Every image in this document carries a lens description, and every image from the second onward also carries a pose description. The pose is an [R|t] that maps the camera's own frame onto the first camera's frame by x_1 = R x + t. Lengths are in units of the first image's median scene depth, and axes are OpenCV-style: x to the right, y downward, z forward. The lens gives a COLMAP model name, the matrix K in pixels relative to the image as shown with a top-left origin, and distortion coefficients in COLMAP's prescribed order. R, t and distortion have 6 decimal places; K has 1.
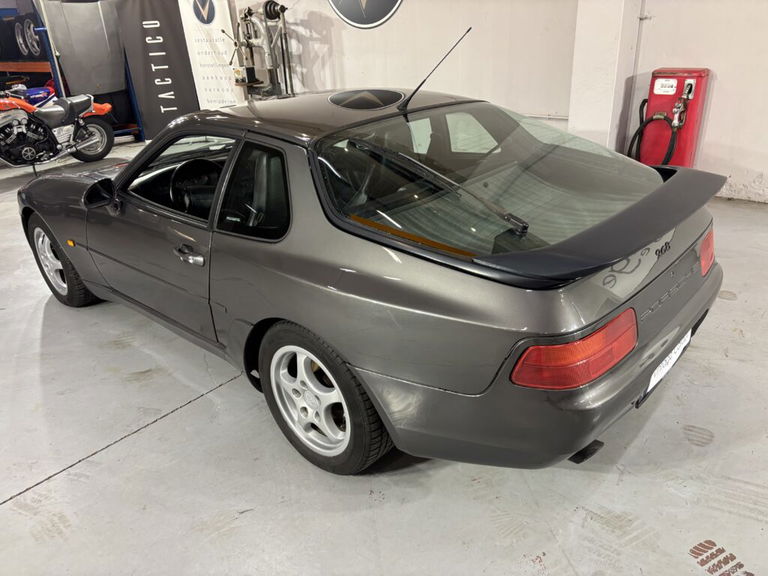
lens RADIAL K [[586.6, 0, 389.5], [0, 586.6, 286.1], [0, 0, 1]] dist [0.062392, -0.074990]
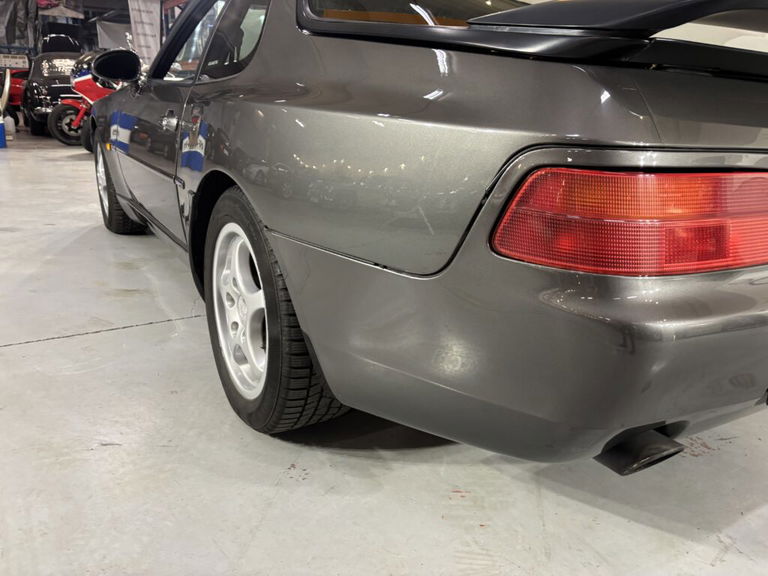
lens RADIAL K [[585.9, 0, 389.7], [0, 585.9, 283.4], [0, 0, 1]] dist [0.061500, -0.084840]
pose [[0.954493, 0.174410, -0.241916, 0.056851], [-0.202359, 0.974617, -0.095768, 0.058587], [0.219073, 0.140364, 0.965560, 0.113652]]
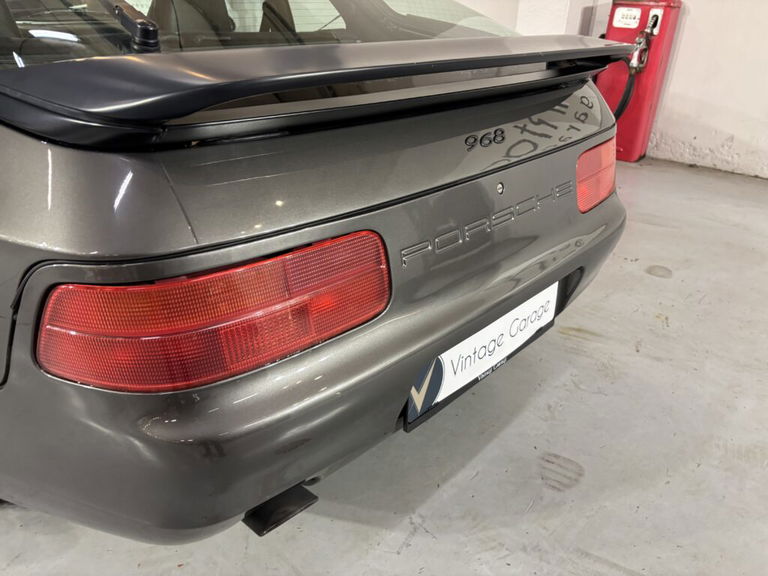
lens RADIAL K [[586.4, 0, 390.1], [0, 586.4, 285.3], [0, 0, 1]] dist [0.058130, -0.079234]
pose [[0.996494, 0.078314, 0.029421, 0.101069], [-0.079409, 0.996114, 0.038101, 0.015119], [-0.026323, -0.040304, 0.998841, 0.127775]]
